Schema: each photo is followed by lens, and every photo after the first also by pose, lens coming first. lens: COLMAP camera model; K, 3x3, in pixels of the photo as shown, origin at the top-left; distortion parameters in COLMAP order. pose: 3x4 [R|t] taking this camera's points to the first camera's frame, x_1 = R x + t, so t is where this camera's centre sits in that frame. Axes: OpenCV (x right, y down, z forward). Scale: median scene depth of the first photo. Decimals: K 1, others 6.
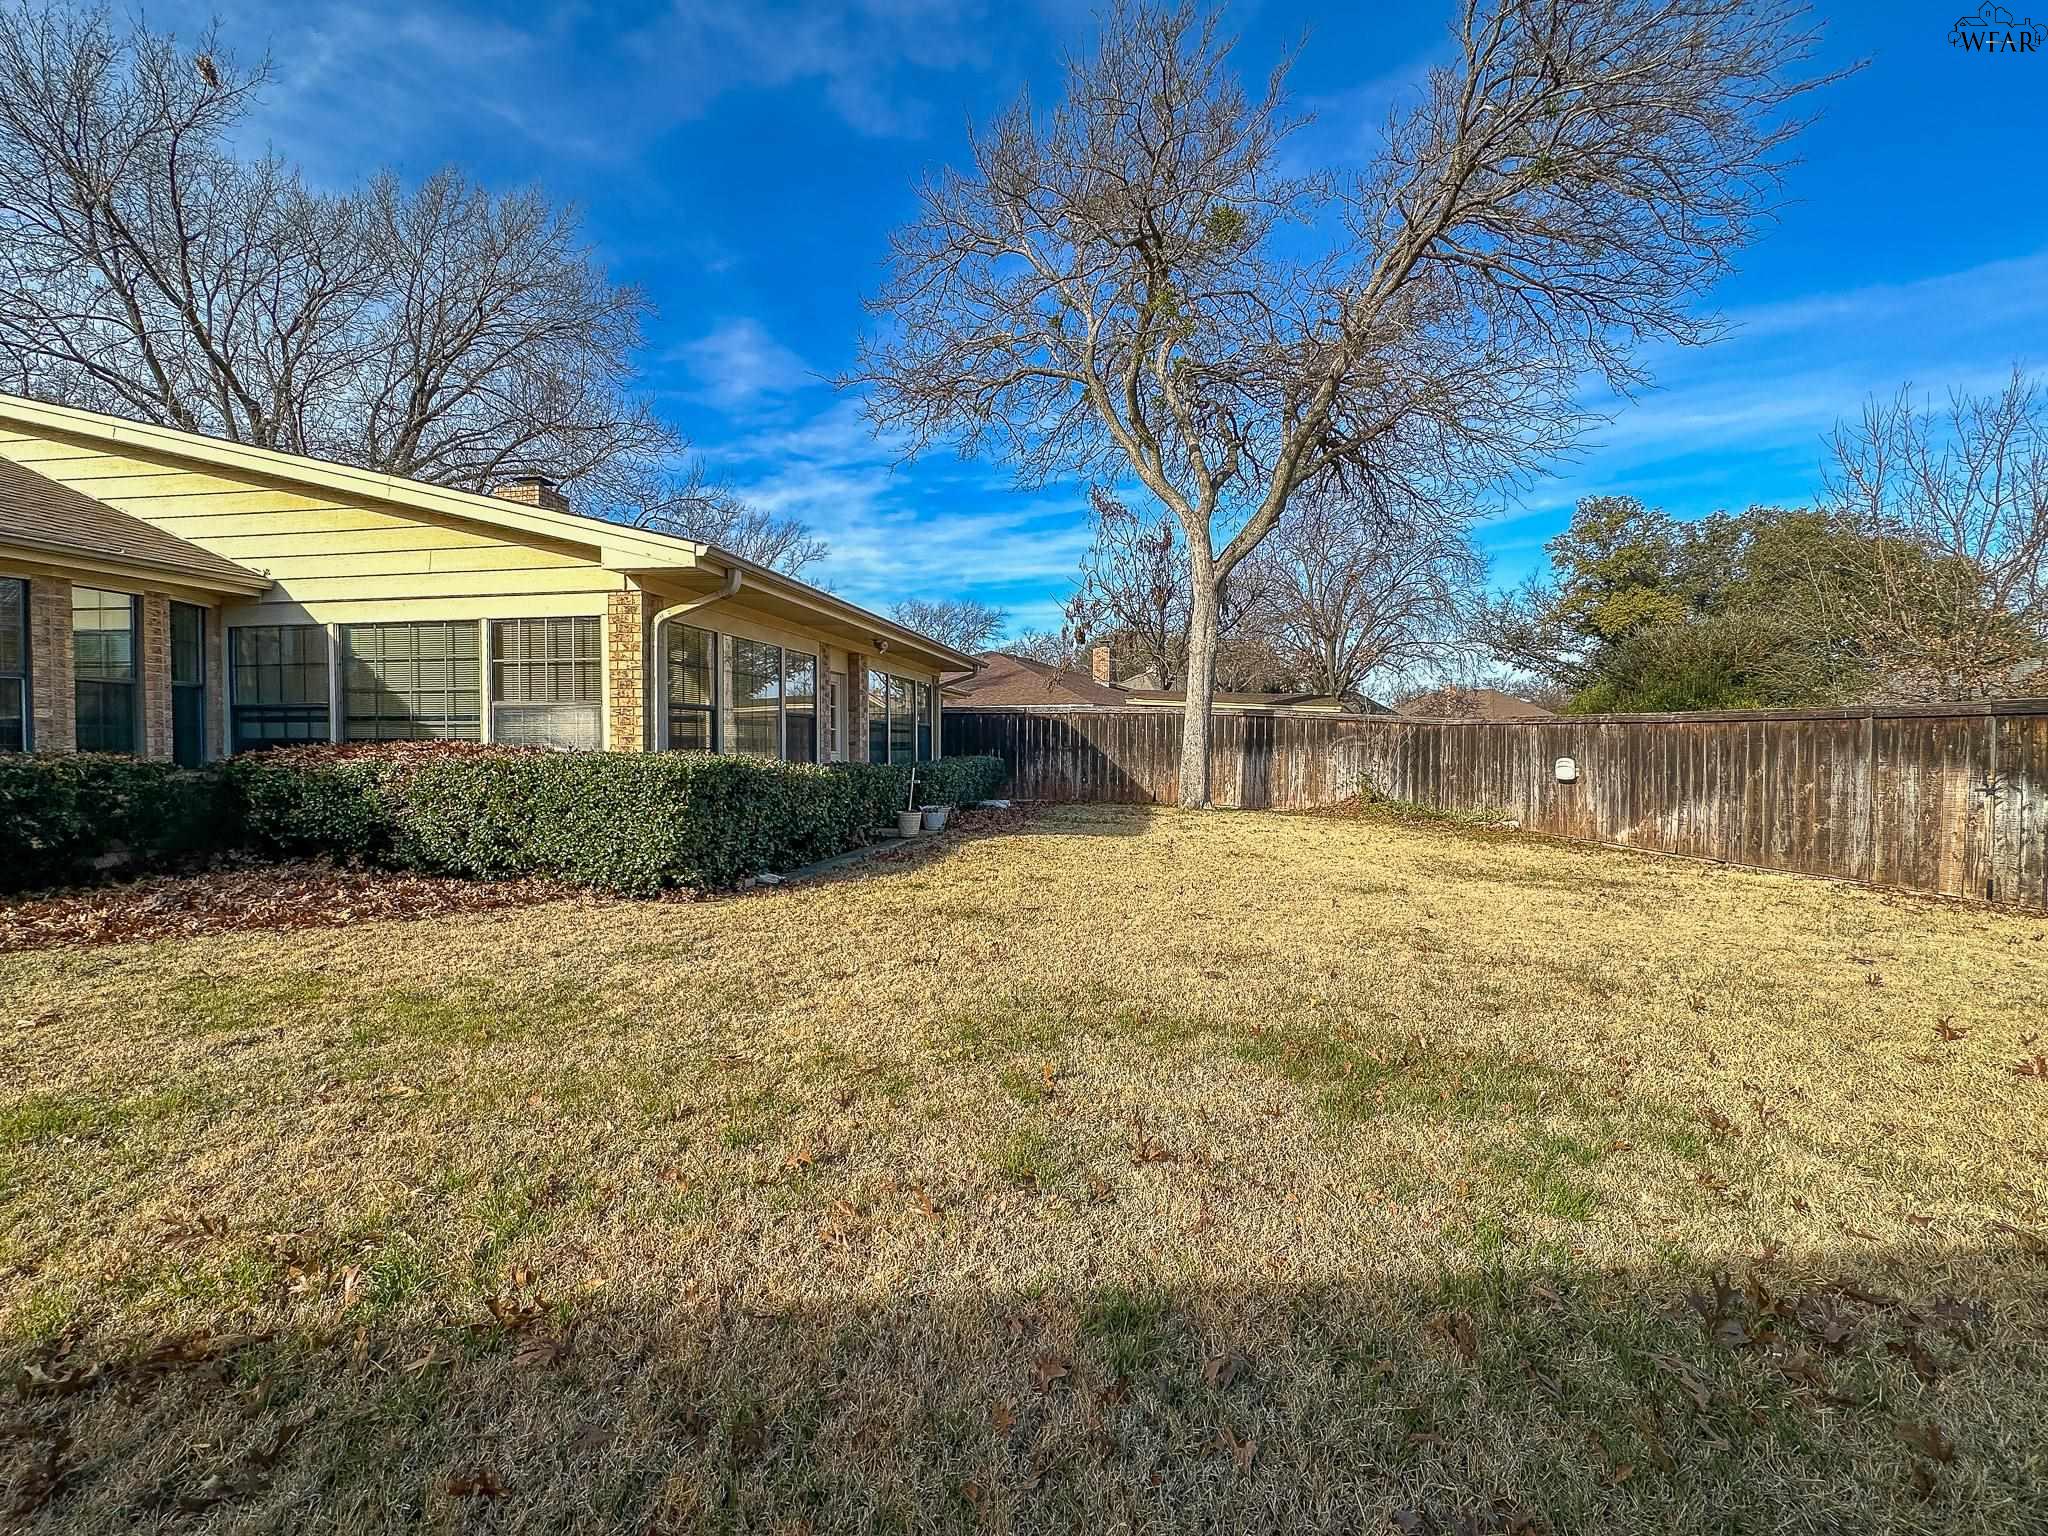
lens RADIAL K [[810.6, 0, 1013.8], [0, 810.6, 771.3], [0, 0, 1]] dist [0.002217, 0.000097]
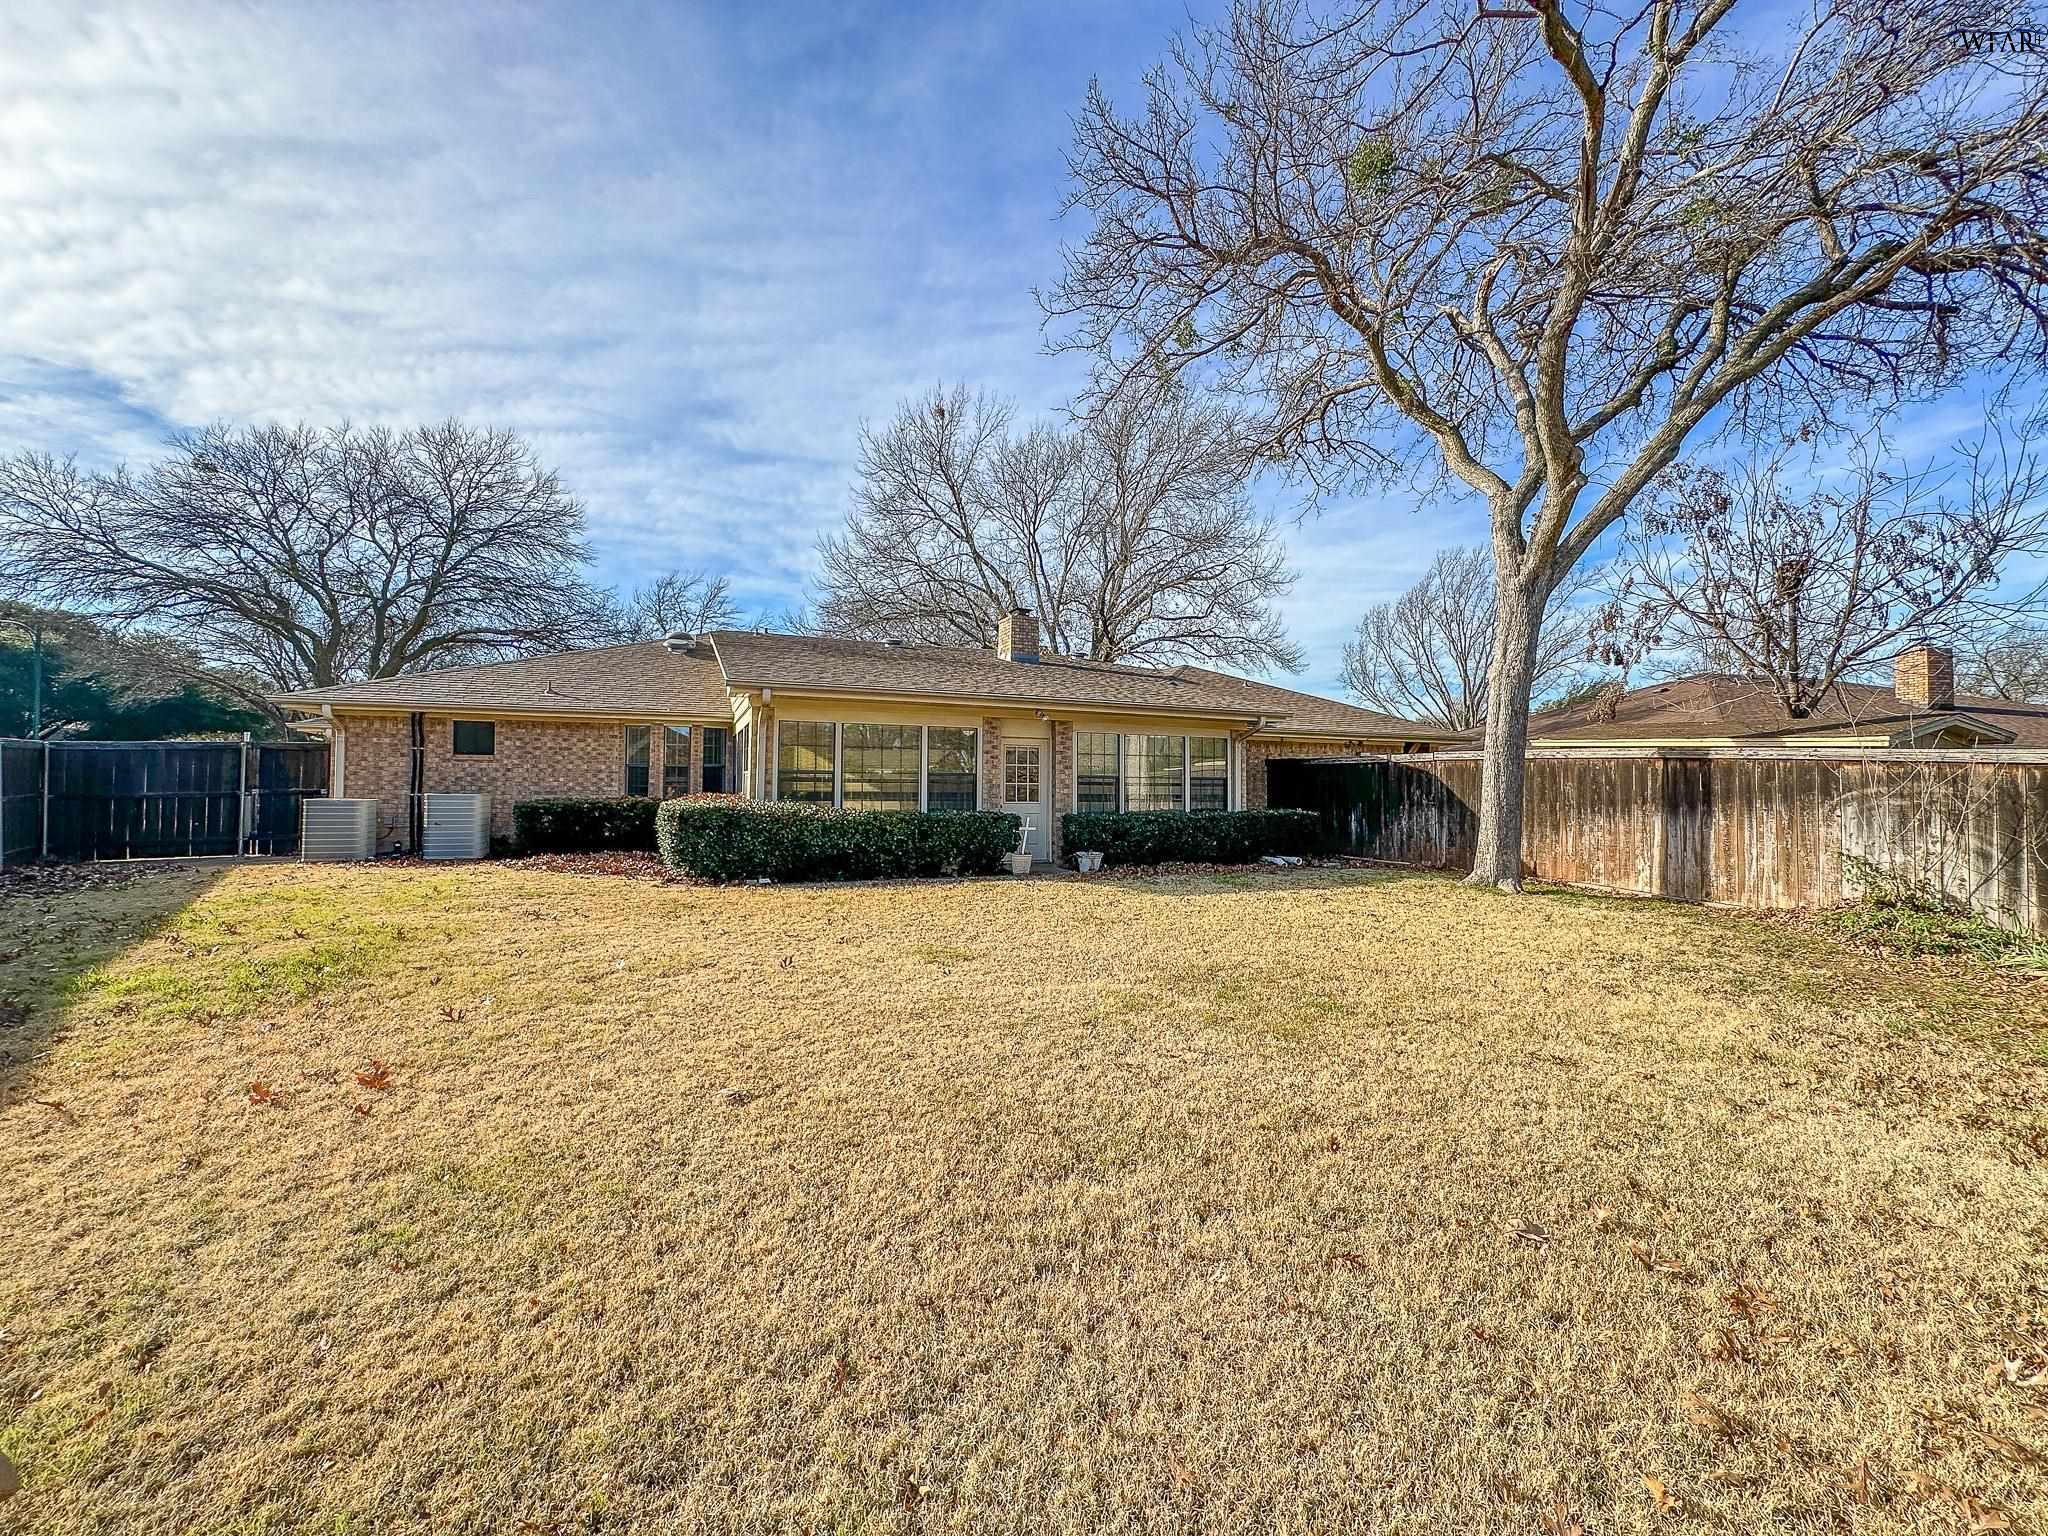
lens RADIAL K [[810.6, 0, 1038.5], [0, 810.6, 772.1], [0, 0, 1]] dist [0.002217, 0.000097]
pose [[0.565641, -0.015962, -0.824497, 0.789422], [-0.032908, 0.998579, -0.041909, -0.017396], [0.823995, 0.050838, 0.564312, 0.296311]]
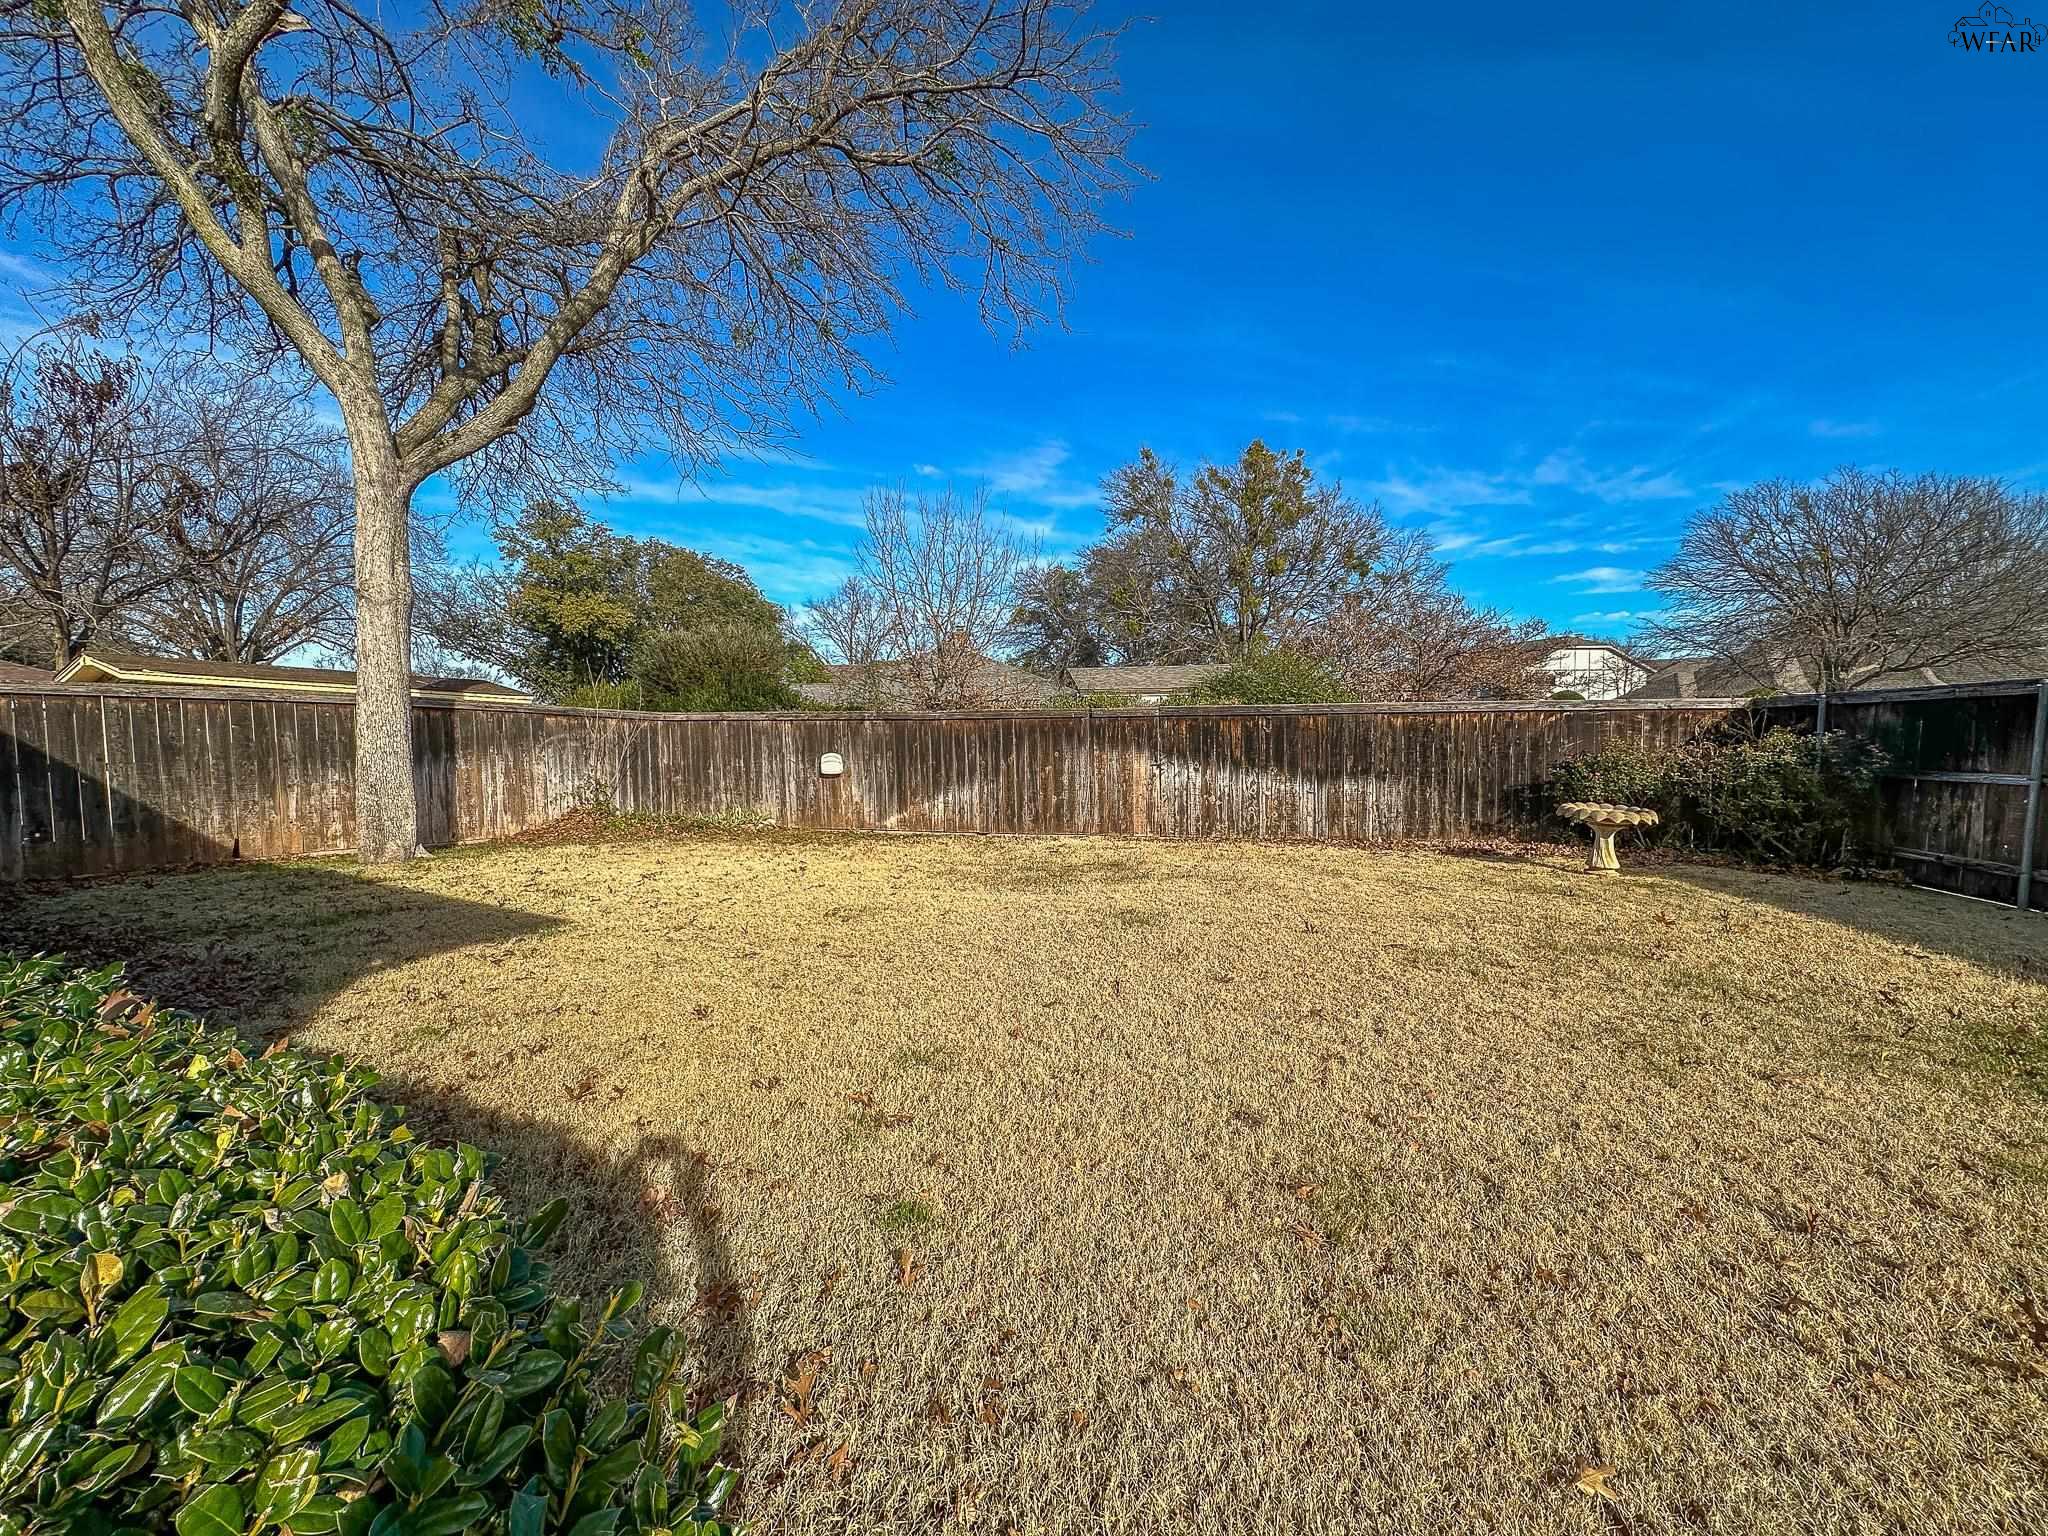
lens RADIAL K [[810.6, 0, 1015.4], [0, 810.6, 770.2], [0, 0, 1]] dist [0.002217, 0.000097]
pose [[0.368351, -0.057363, 0.927916, -0.214688], [0.049932, 0.997875, 0.041867, -0.029153], [-0.928345, 0.030911, 0.370432, 0.436267]]
